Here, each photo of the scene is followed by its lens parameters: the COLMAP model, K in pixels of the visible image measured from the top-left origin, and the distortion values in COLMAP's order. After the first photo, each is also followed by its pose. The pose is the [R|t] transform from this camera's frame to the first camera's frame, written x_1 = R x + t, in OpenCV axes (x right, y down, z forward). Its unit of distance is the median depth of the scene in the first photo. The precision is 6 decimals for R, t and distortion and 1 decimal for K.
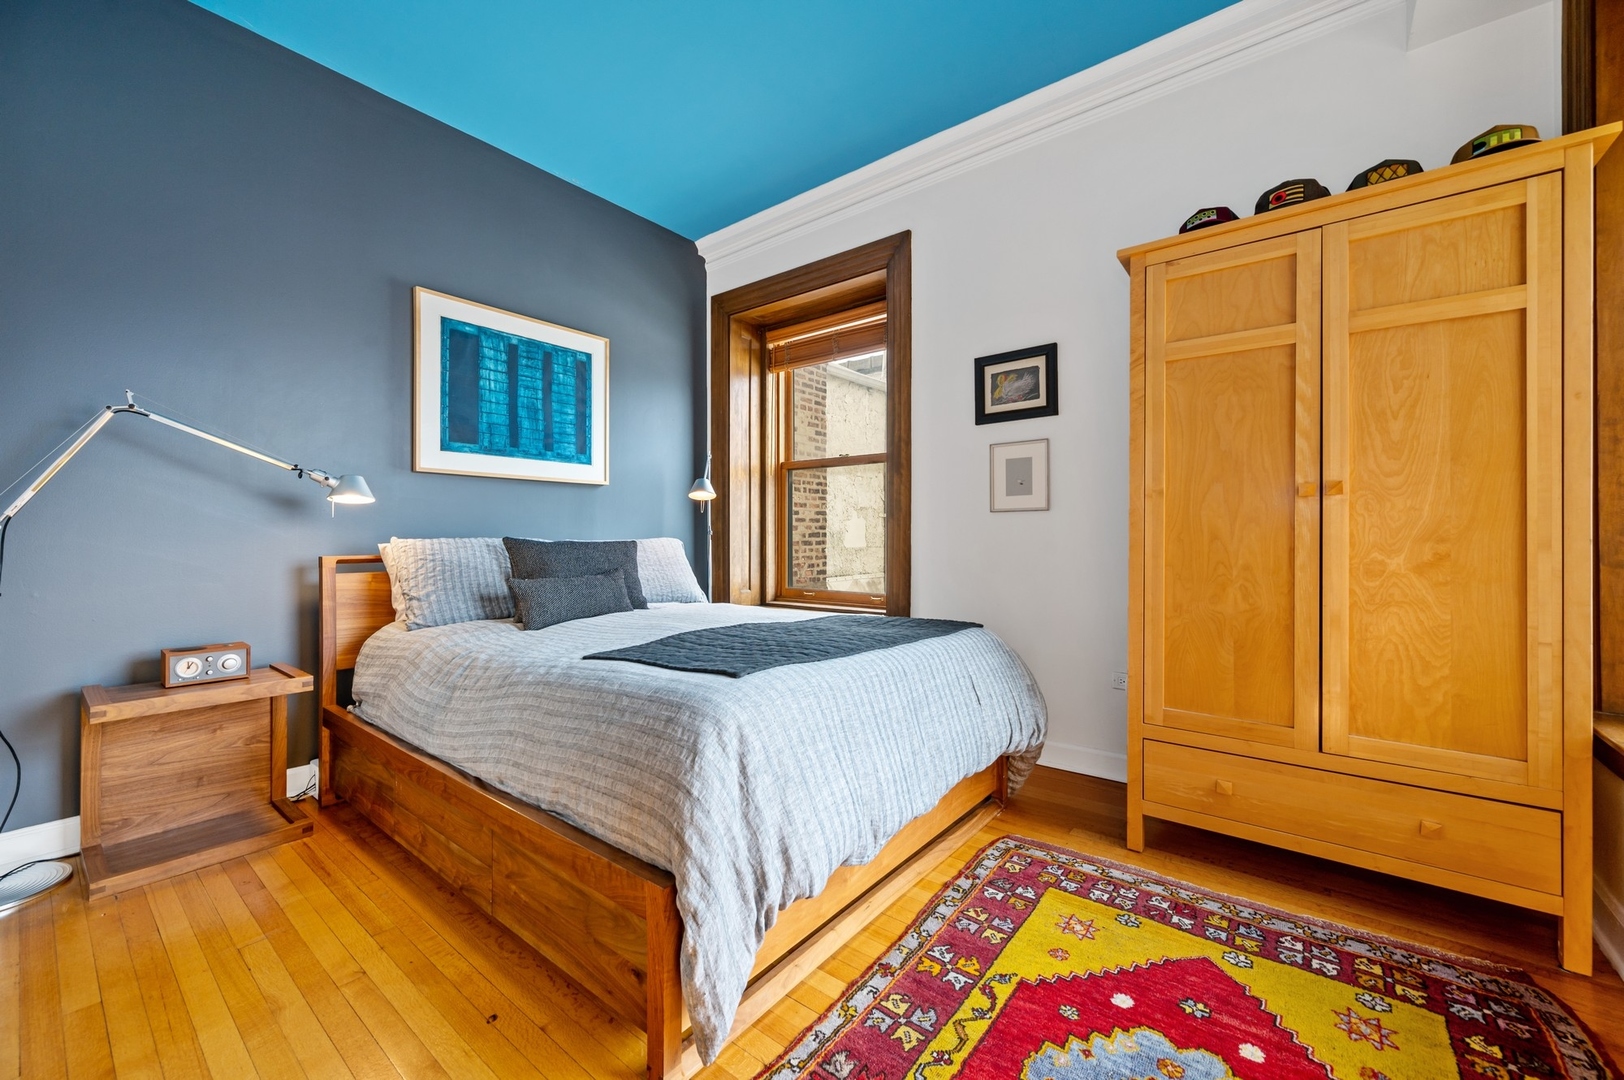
lens RADIAL K [[640.3, 0, 805.2], [0, 640.3, 535.1], [0, 0, 1]] dist [-0.001203, -0.000399]
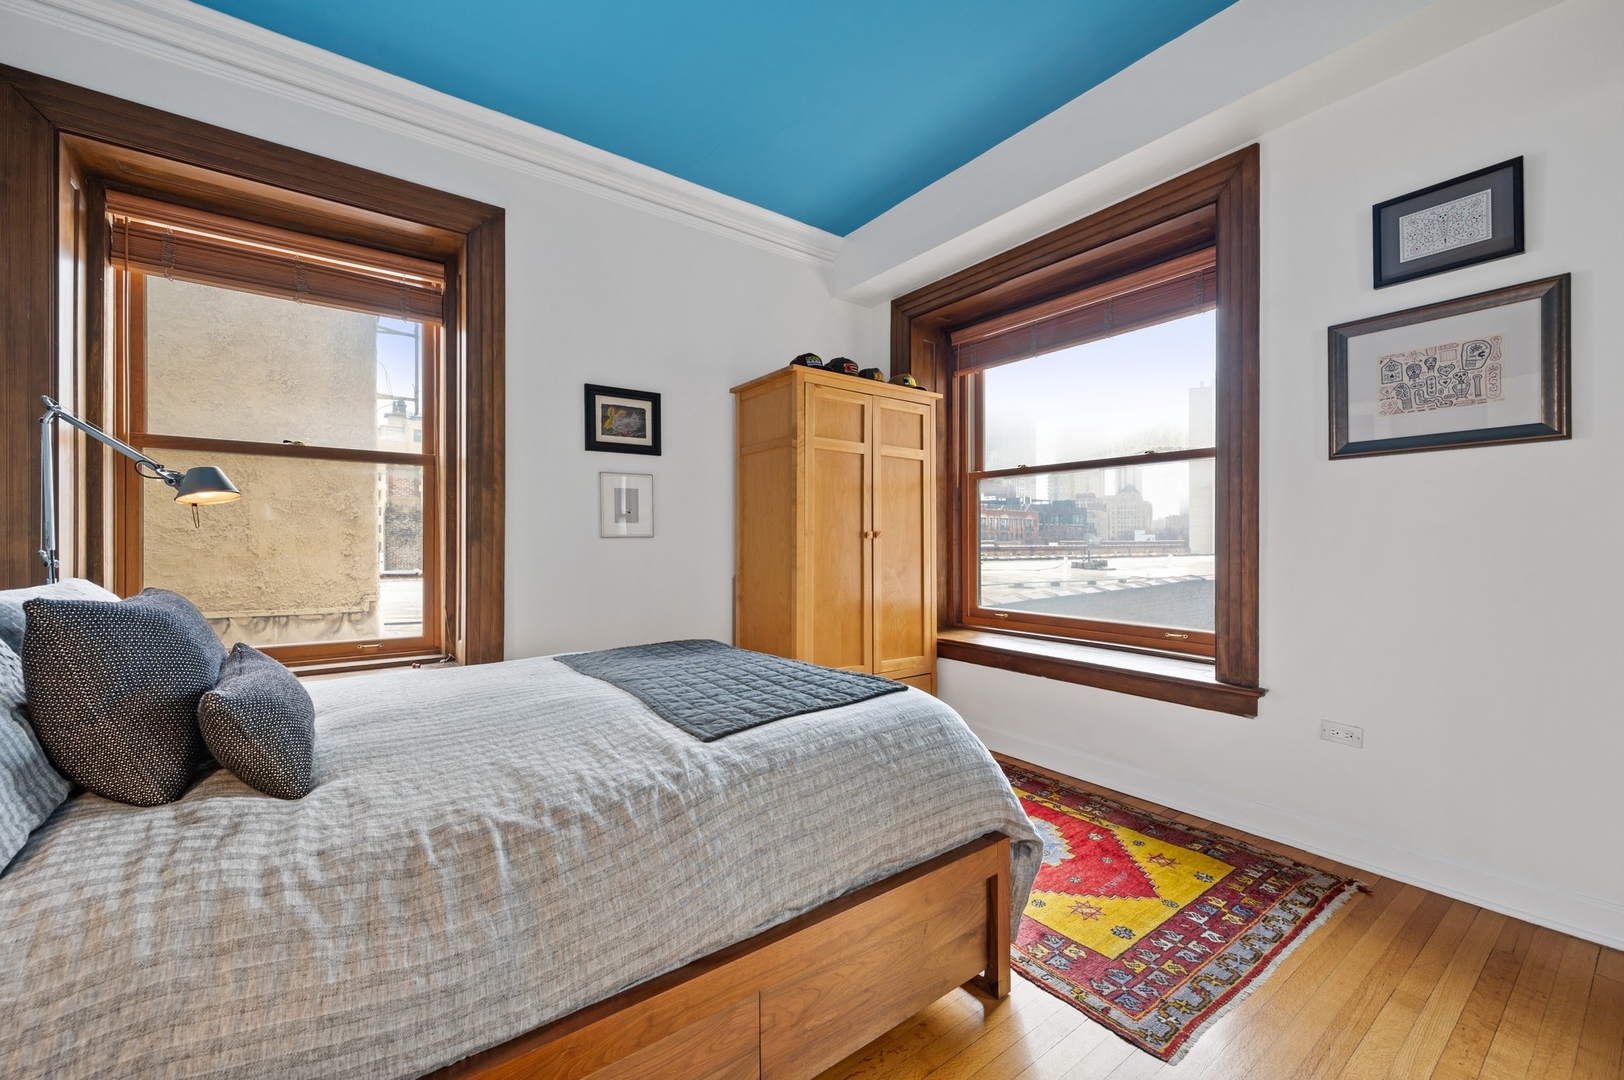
lens RADIAL K [[640.3, 0, 805.2], [0, 640.3, 542.8], [0, 0, 1]] dist [-0.001203, -0.000399]
pose [[0.261706, 0.005801, 0.965130, -0.640258], [-0.002321, 0.999983, -0.005381, -0.022388], [-0.965145, -0.000832, 0.261715, 0.421942]]
